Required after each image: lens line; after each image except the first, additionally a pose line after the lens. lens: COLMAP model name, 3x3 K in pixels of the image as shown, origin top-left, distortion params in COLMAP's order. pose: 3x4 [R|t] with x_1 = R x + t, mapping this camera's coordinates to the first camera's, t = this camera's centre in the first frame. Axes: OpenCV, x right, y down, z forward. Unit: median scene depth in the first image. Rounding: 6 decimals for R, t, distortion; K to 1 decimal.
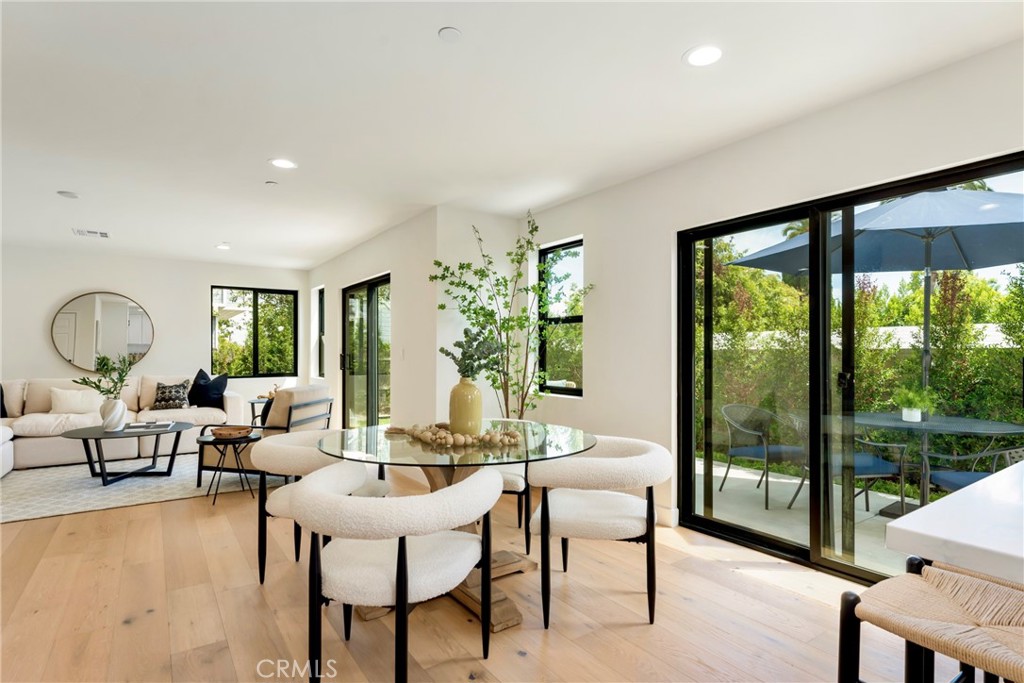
lens RADIAL K [[522.7, 0, 505.0], [0, 522.7, 355.2], [0, 0, 1]] dist [0.005532, -0.000586]
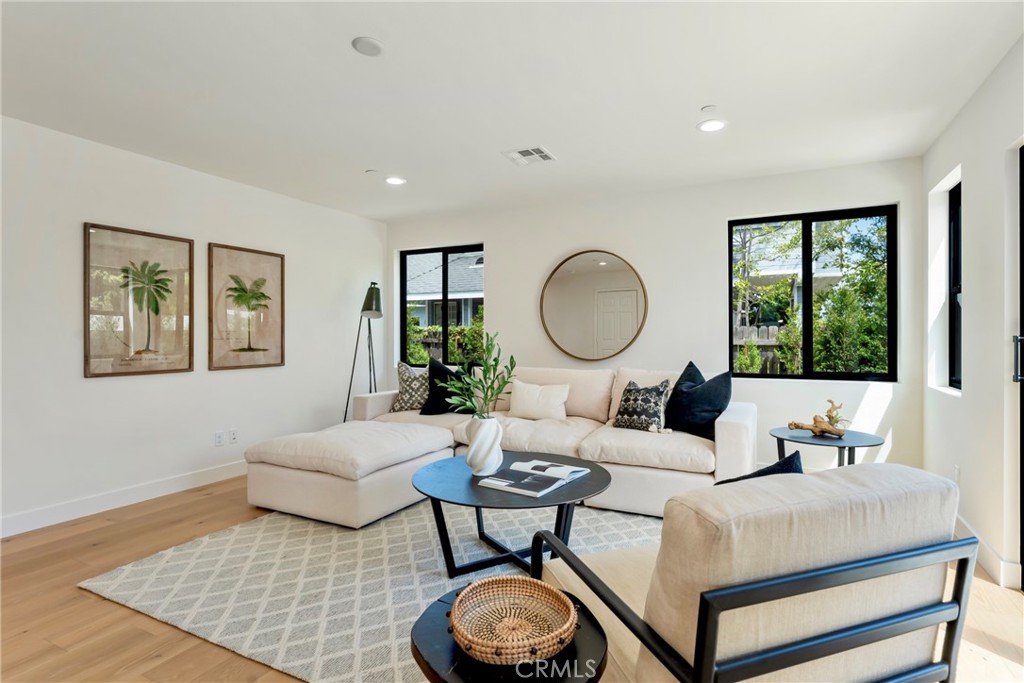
lens RADIAL K [[522.7, 0, 521.7], [0, 522.7, 331.8], [0, 0, 1]] dist [0.005532, -0.000586]
pose [[0.494904, -0.002816, -0.868943, -0.209917], [-0.003144, 0.999982, -0.005031, -0.003416], [0.868942, 0.005222, 0.494886, 0.657237]]
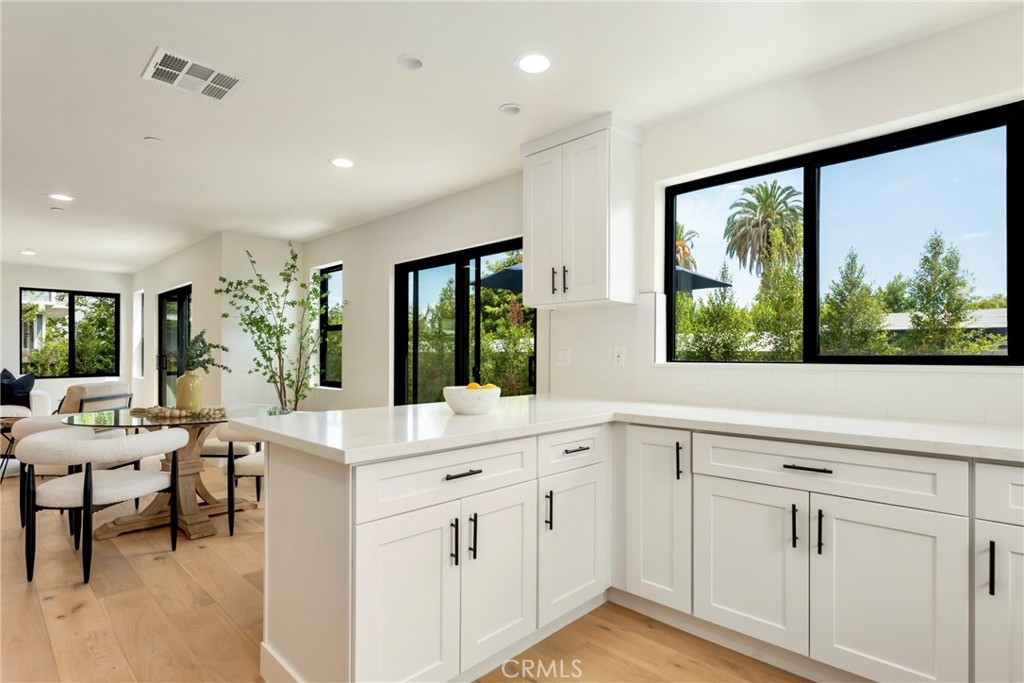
lens RADIAL K [[522.7, 0, 506.6], [0, 522.7, 357.0], [0, 0, 1]] dist [0.005532, -0.000586]
pose [[0.980345, 0.001362, 0.197288, 0.219043], [-0.001162, 0.999999, -0.001134, 0.003522], [-0.197289, 0.000883, 0.980345, -0.249080]]
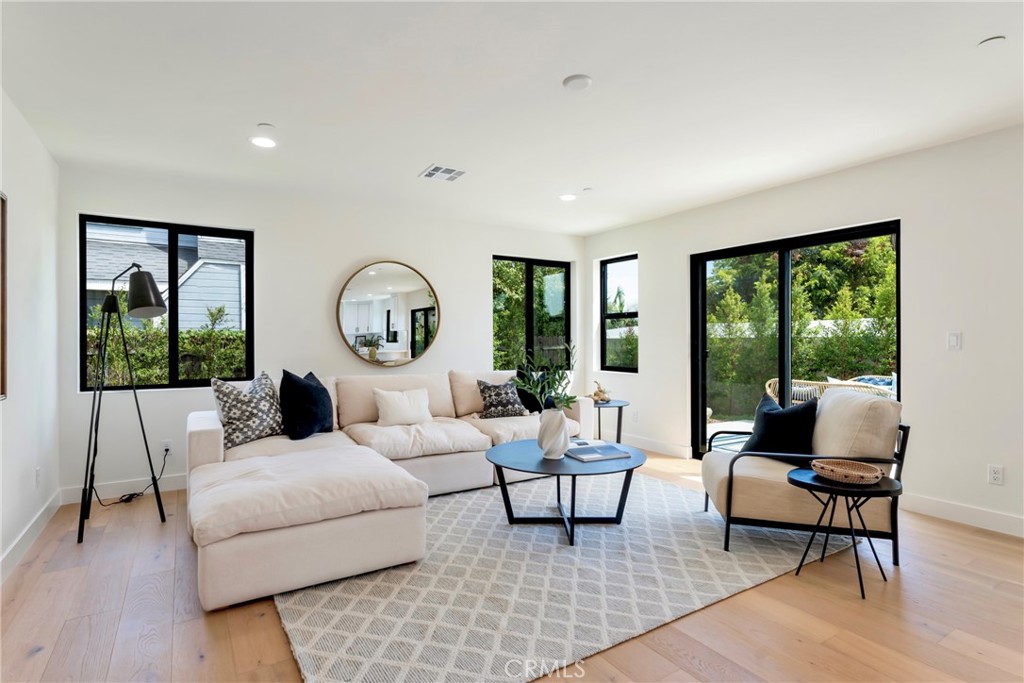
lens RADIAL K [[522.7, 0, 501.0], [0, 522.7, 329.1], [0, 0, 1]] dist [0.005532, -0.000586]
pose [[0.999794, -0.006254, -0.019309, -0.687800], [0.005548, 0.999323, -0.036365, 0.007235], [0.019523, 0.036250, 0.999152, 0.295444]]
